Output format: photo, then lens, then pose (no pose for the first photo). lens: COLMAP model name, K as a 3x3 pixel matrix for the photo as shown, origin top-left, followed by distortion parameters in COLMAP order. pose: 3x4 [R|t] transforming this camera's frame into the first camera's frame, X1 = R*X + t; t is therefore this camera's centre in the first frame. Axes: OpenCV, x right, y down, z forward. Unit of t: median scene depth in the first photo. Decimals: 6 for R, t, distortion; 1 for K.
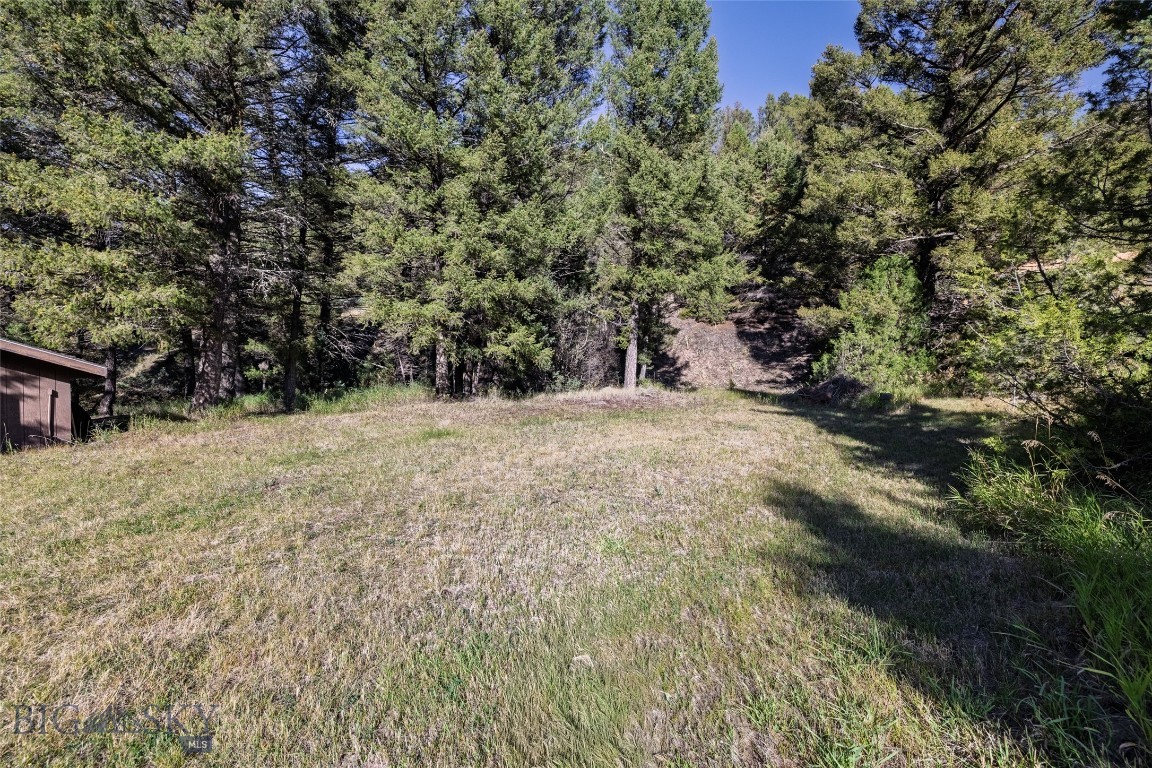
lens RADIAL K [[492.2, 0, 572.8], [0, 492.2, 383.3], [0, 0, 1]] dist [-0.000069, 0.000117]
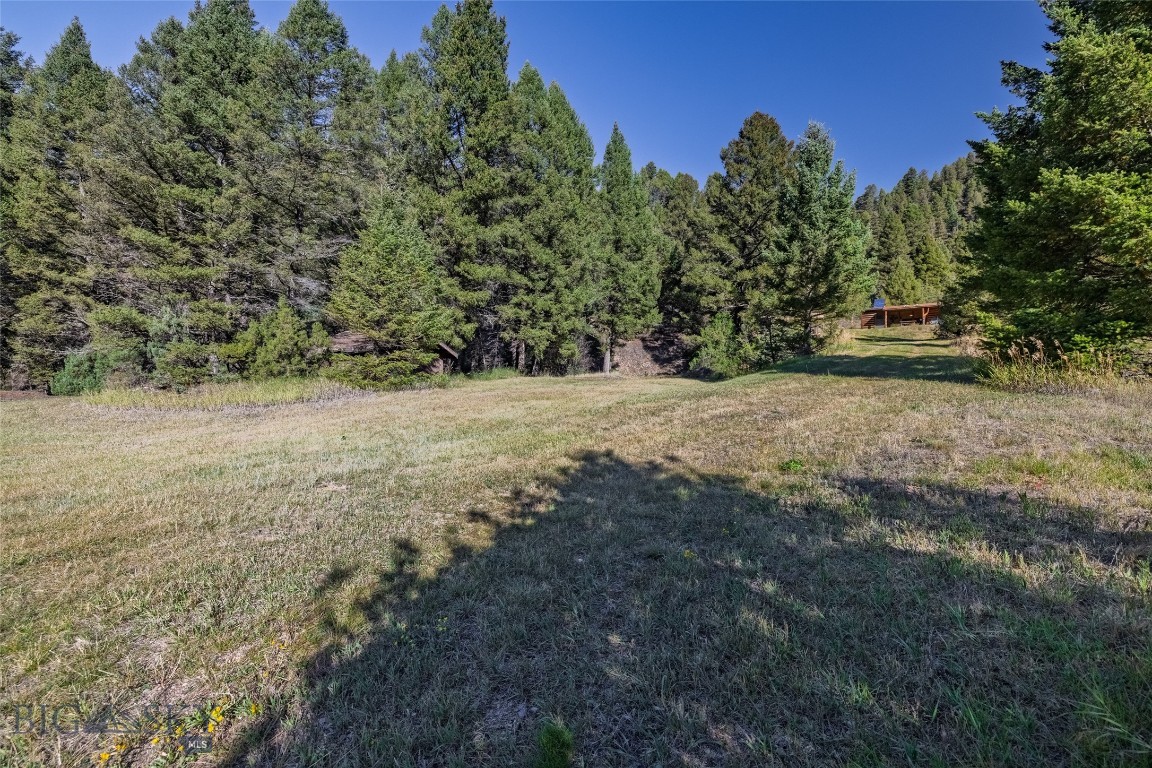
lens RADIAL K [[492.2, 0, 576.8], [0, 492.2, 383.1], [0, 0, 1]] dist [-0.000069, 0.000117]
pose [[0.961523, 0.007384, 0.274624, -0.527350], [-0.002149, 0.999810, -0.019356, 0.086594], [-0.274715, 0.018021, 0.961357, -0.845245]]
